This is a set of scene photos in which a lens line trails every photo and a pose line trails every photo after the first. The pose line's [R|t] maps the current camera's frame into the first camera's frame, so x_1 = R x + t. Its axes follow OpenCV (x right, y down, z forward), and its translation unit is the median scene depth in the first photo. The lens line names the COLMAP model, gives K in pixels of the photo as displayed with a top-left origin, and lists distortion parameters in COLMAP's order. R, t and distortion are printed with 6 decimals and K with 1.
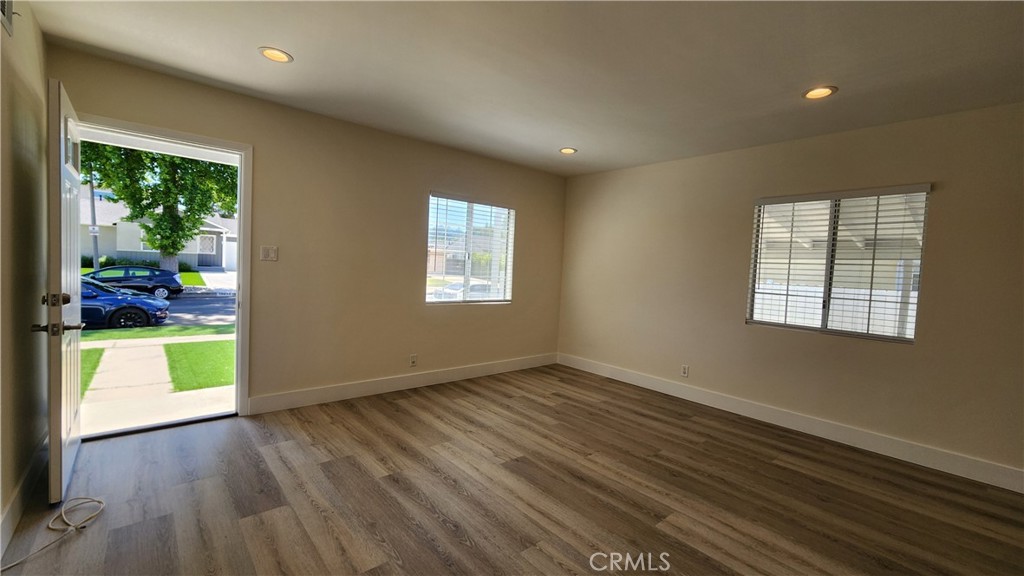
lens RADIAL K [[419.6, 0, 511.5], [0, 419.6, 288.2], [0, 0, 1]] dist [-0.002473, -0.000148]
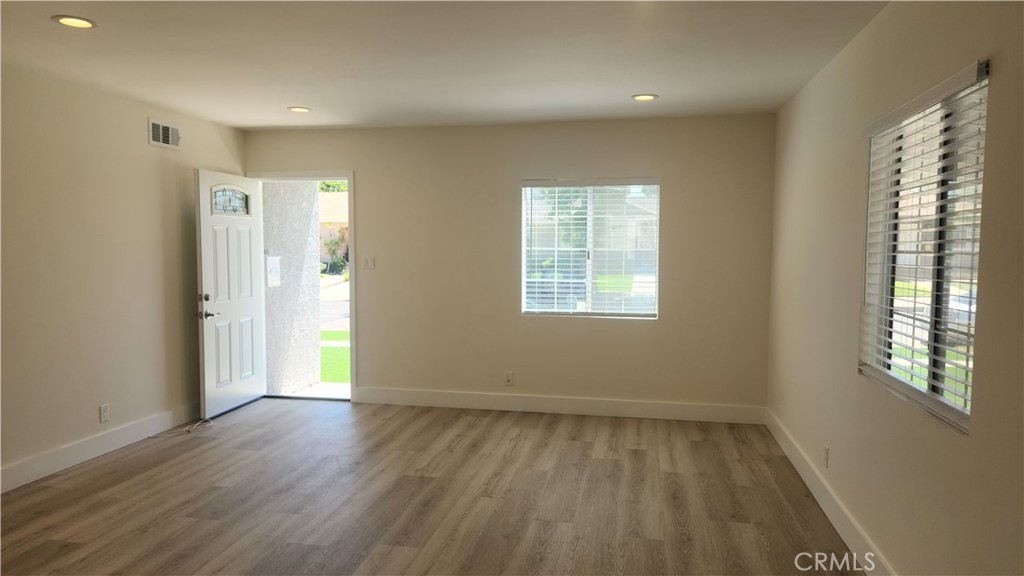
lens RADIAL K [[694.3, 0, 511.6], [0, 694.3, 287.7], [0, 0, 1]] dist [0.051918, 0.000541]
pose [[0.611108, 0.007107, -0.791515, 0.968033], [-0.018145, 0.999823, -0.005032, -0.008515], [0.791339, 0.017437, 0.611129, 0.137101]]
